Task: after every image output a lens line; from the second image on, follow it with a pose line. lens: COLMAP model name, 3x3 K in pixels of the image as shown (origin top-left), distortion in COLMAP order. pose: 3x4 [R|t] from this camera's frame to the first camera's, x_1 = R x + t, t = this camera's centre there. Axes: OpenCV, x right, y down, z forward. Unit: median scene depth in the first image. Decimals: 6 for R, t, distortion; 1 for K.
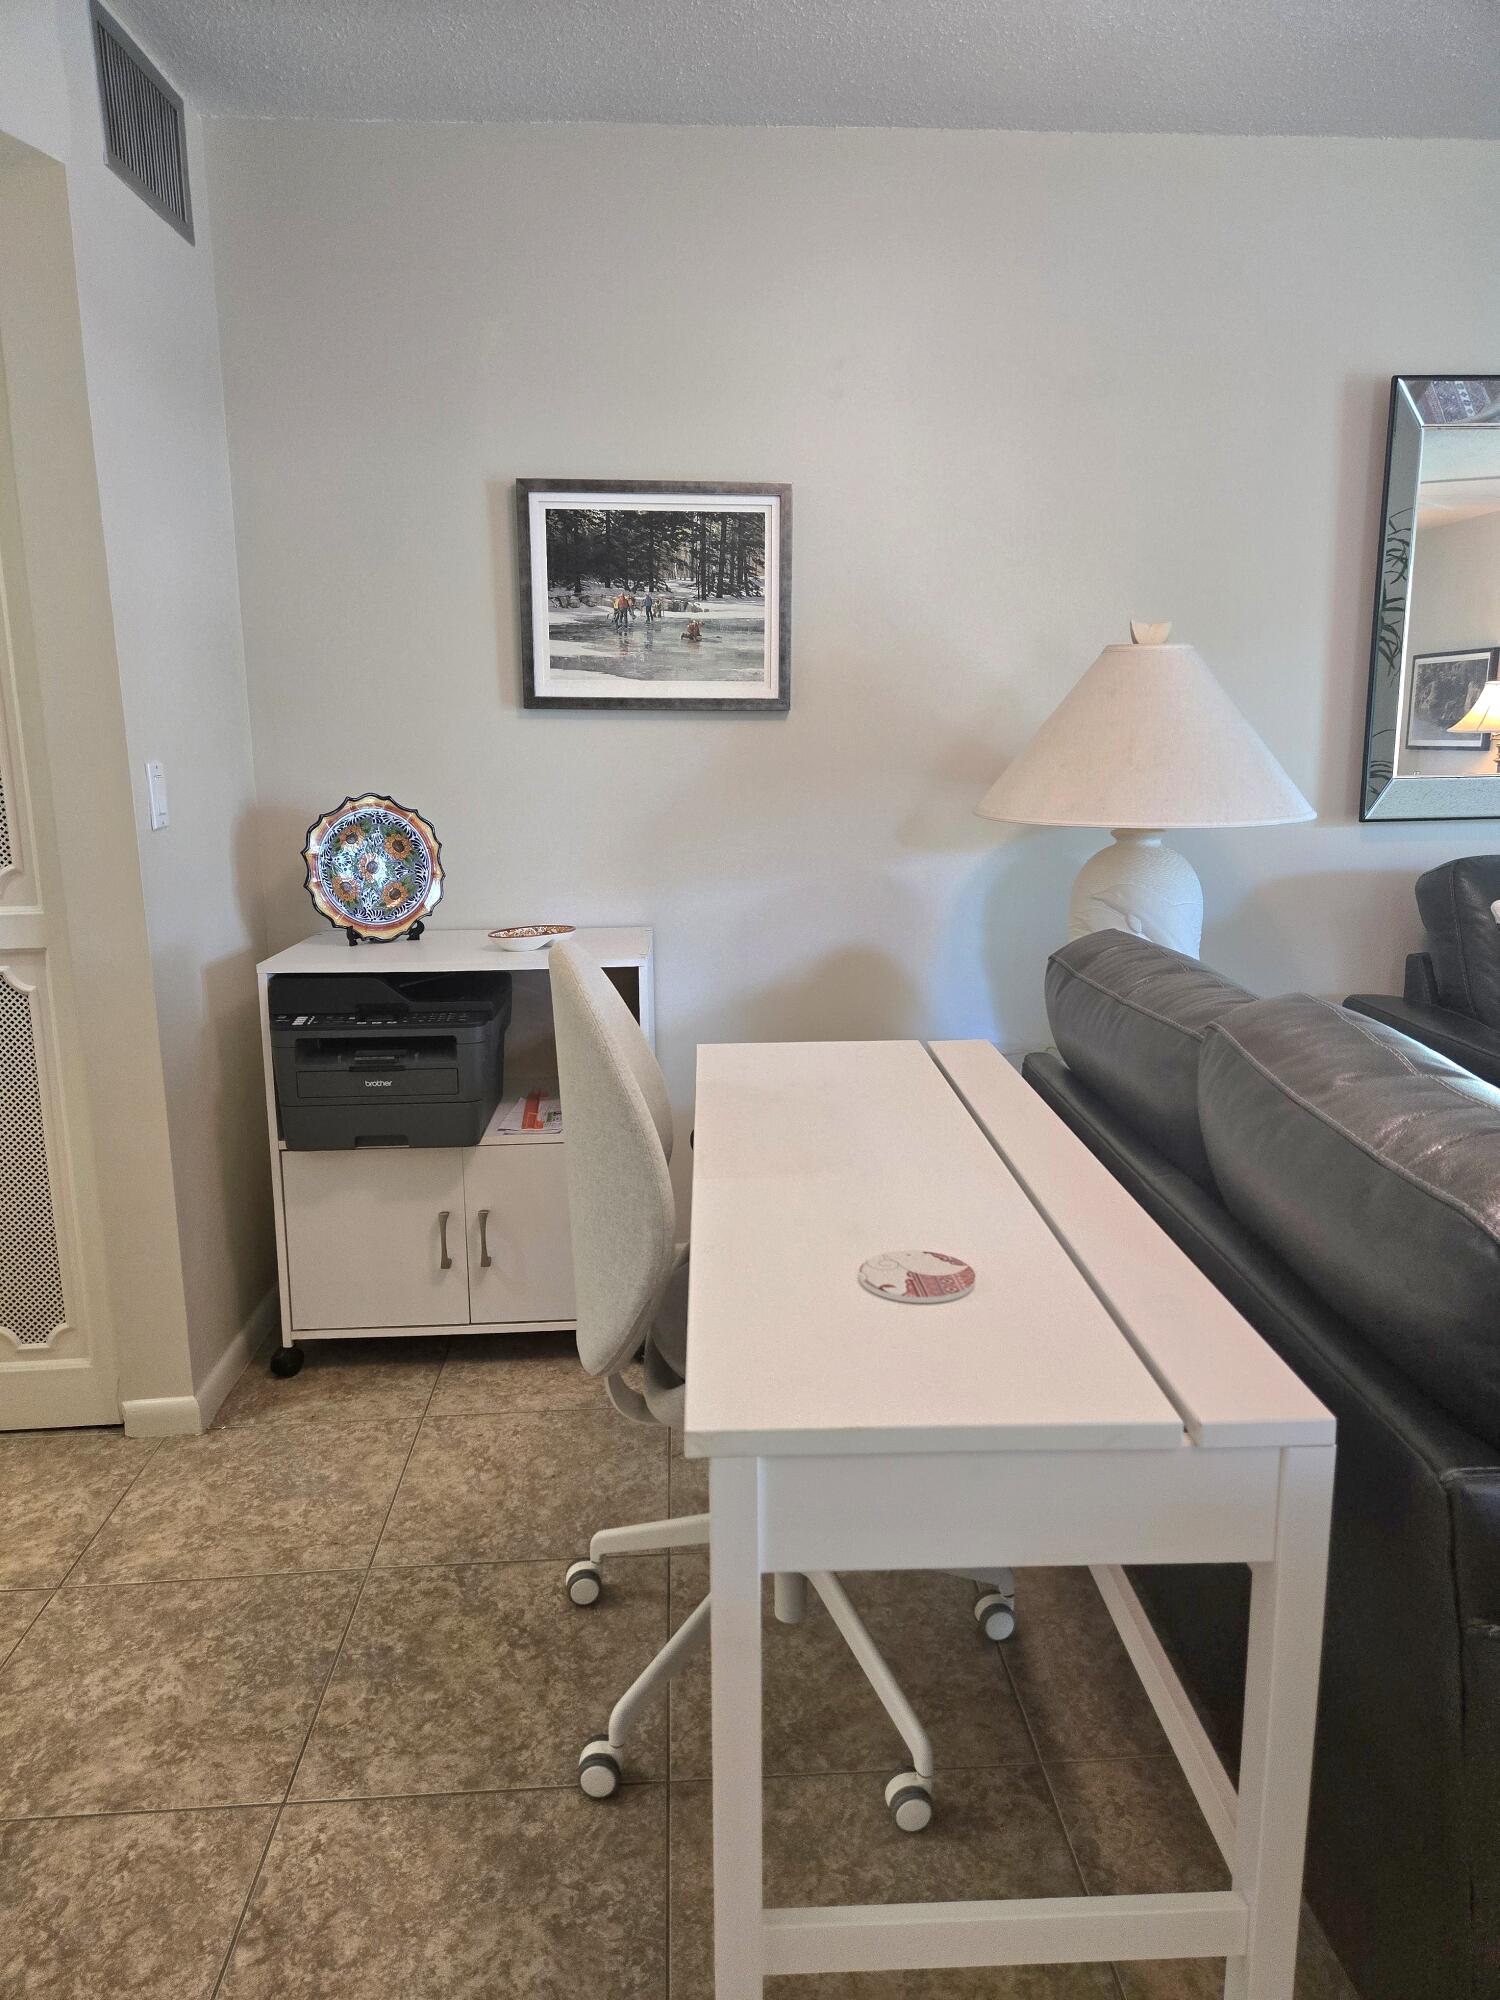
lens RADIAL K [[1354.9, 0, 750.0], [0, 1354.9, 1000.0], [0, 0, 1]] dist [0.072191, -0.067049]
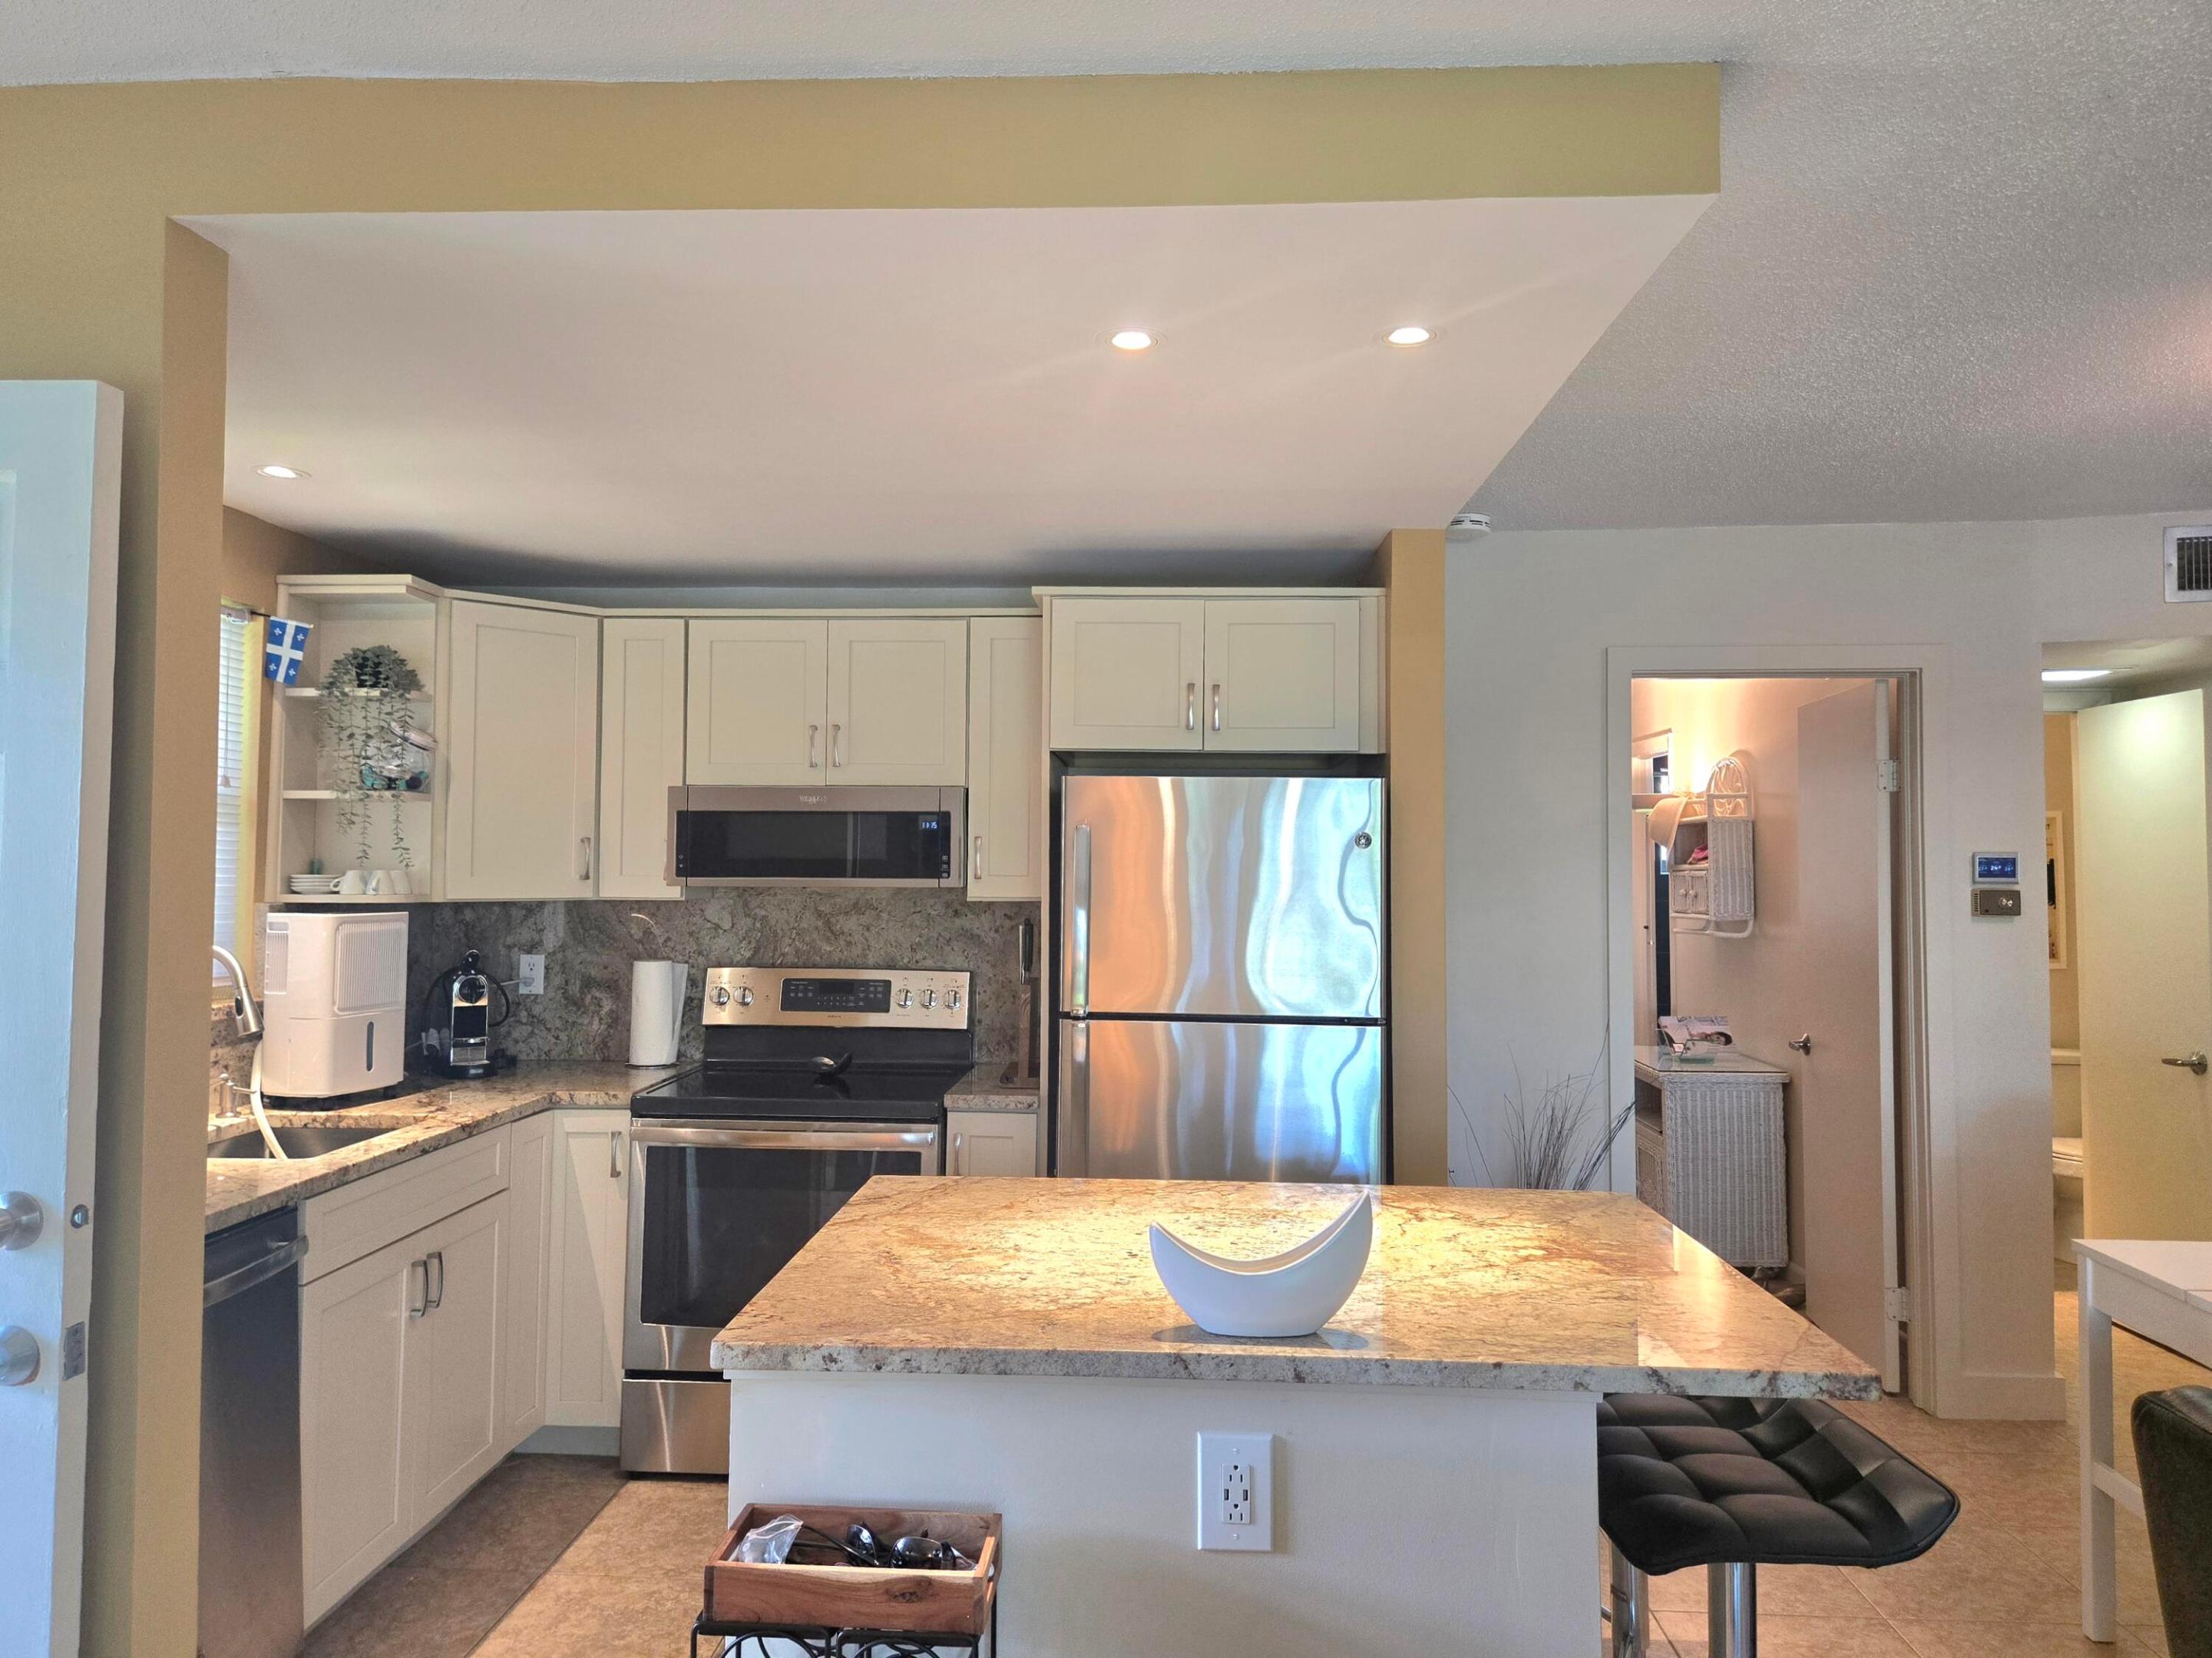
lens RADIAL K [[1498.3, 0, 1097.1], [0, 1498.3, 806.4], [0, 0, 1]] dist [0.072191, -0.067049]
pose [[-0.106905, -0.032669, -0.993732, 1.094445], [-0.192048, 0.981317, -0.011601, -0.044048], [0.975545, 0.189604, -0.111182, -0.249567]]
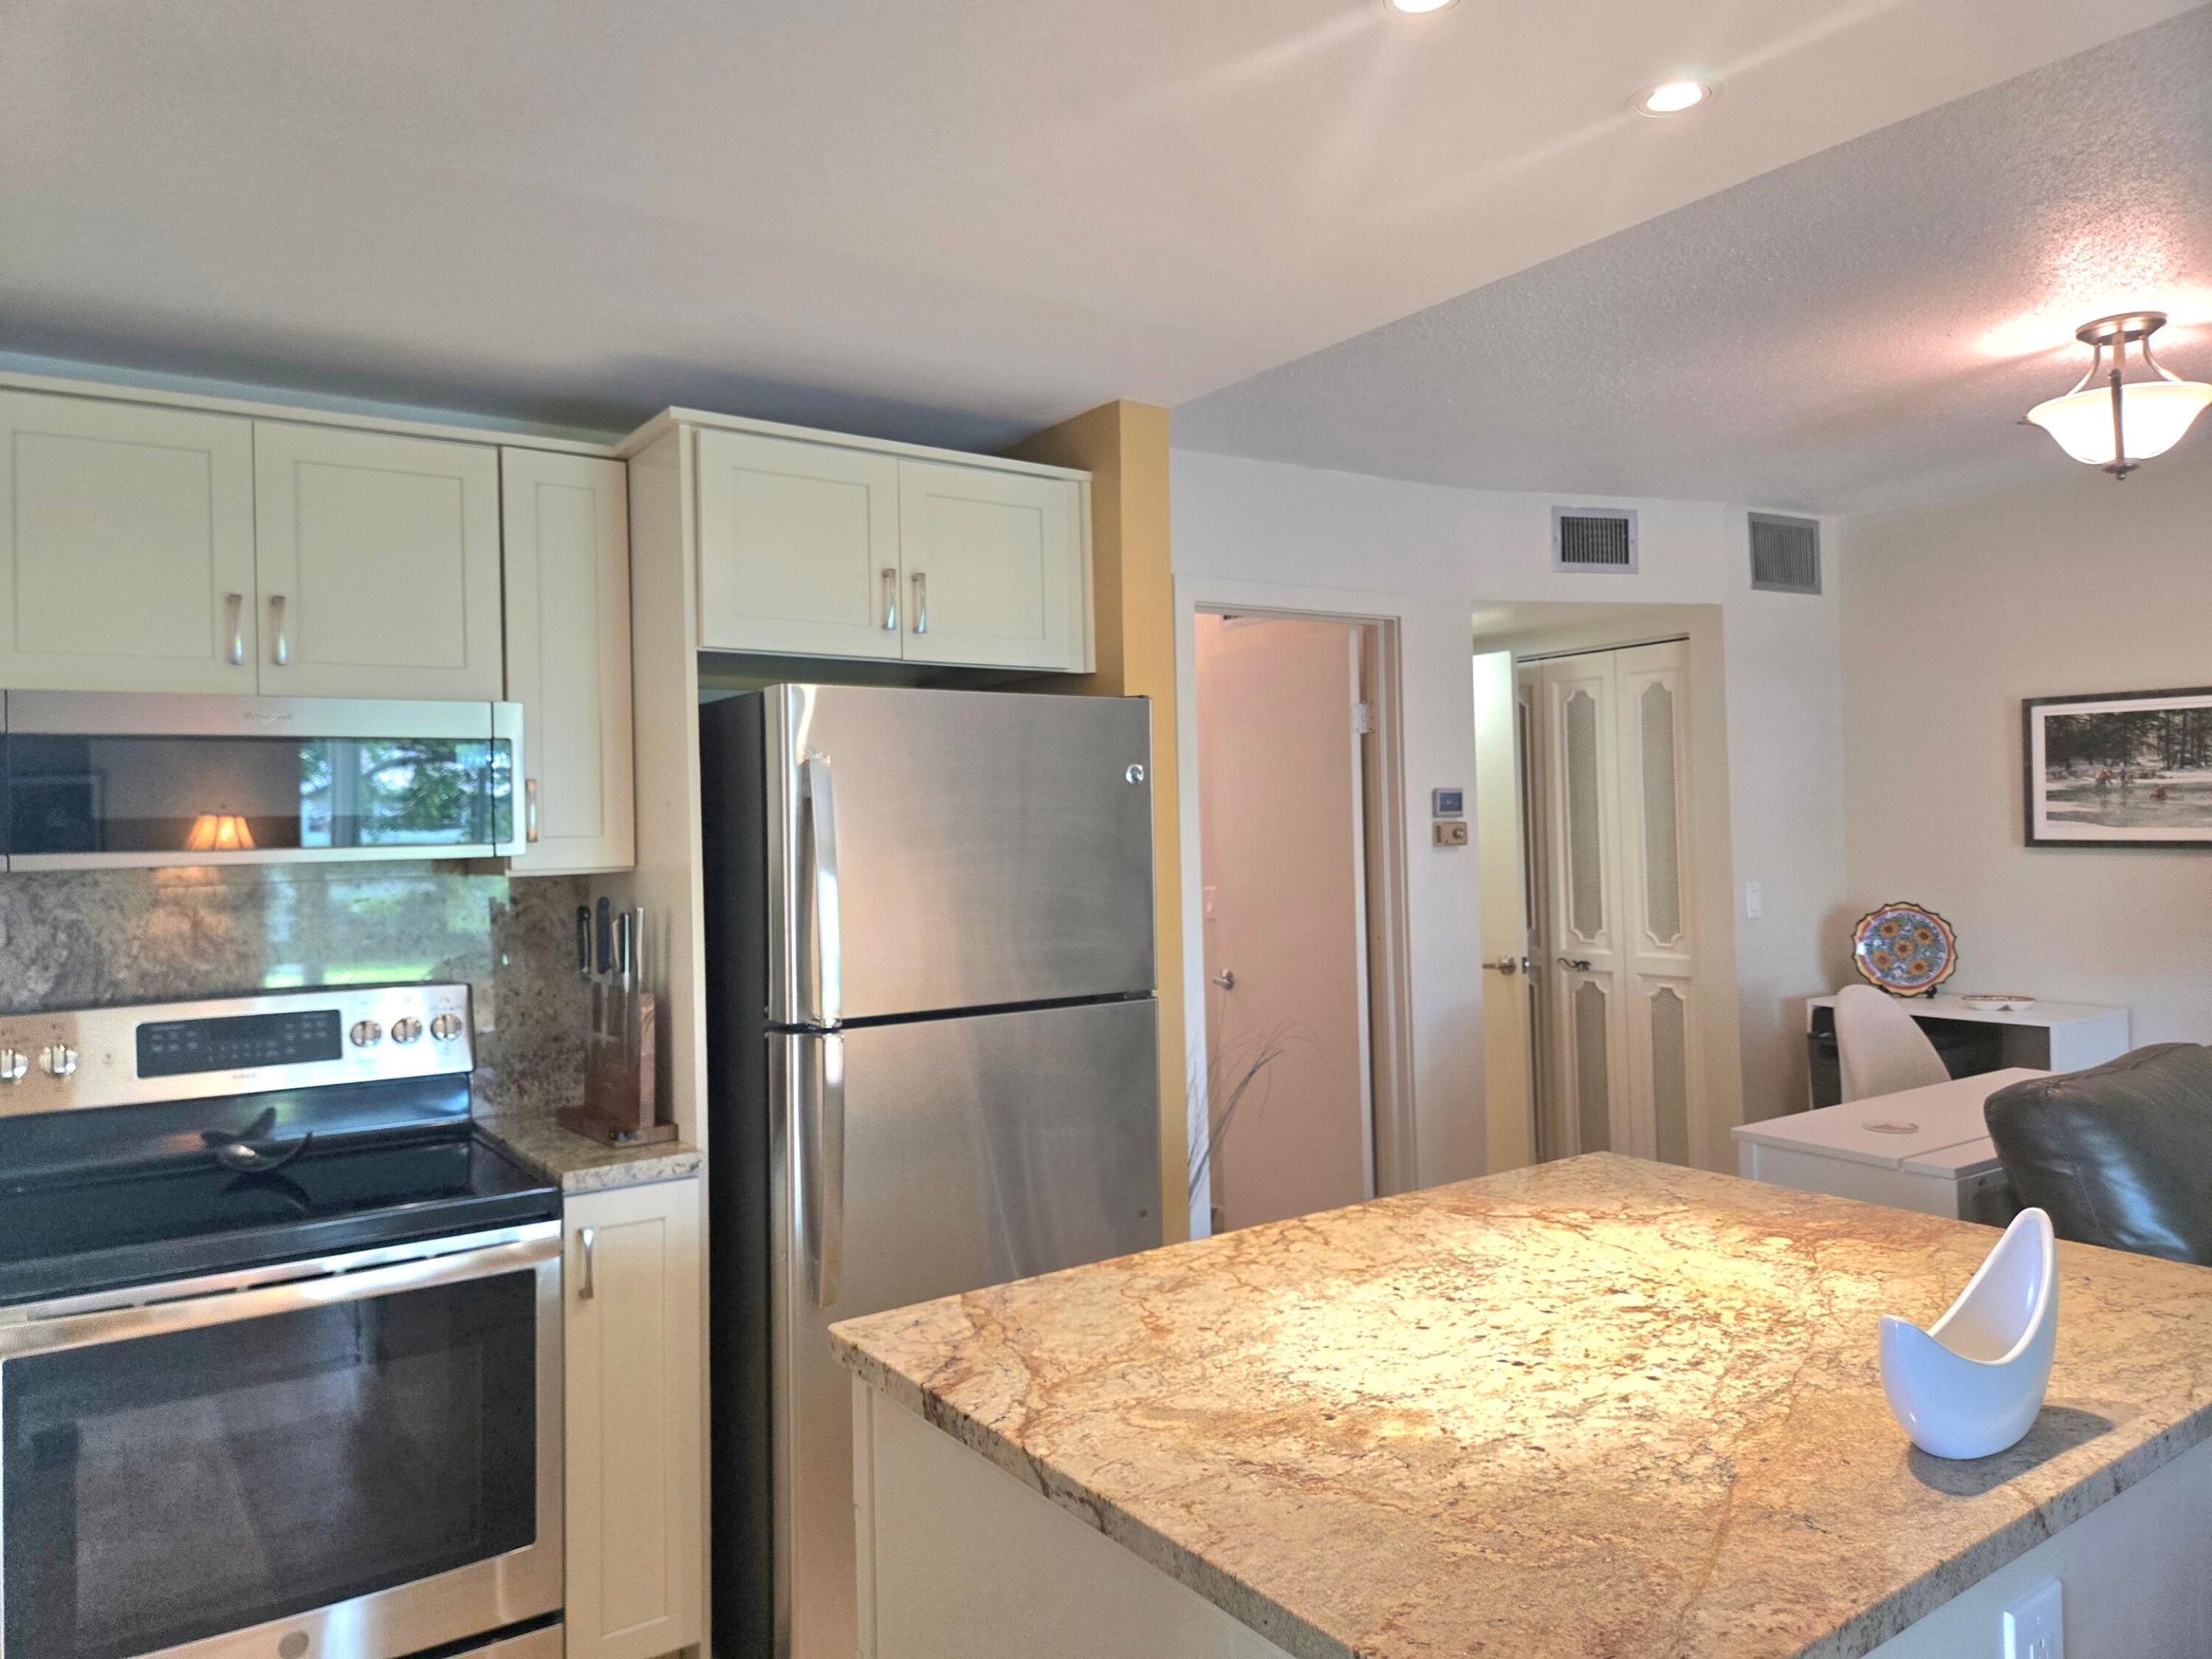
lens RADIAL K [[1487.0, 0, 1076.2], [0, 1487.0, 809.6], [0, 0, 1]] dist [0.067850, -0.075594]
pose [[0.520433, -0.014432, -0.853781, 0.689427], [-0.140458, 0.984791, -0.102265, 0.054027], [0.842271, 0.173142, 0.510491, -0.689100]]
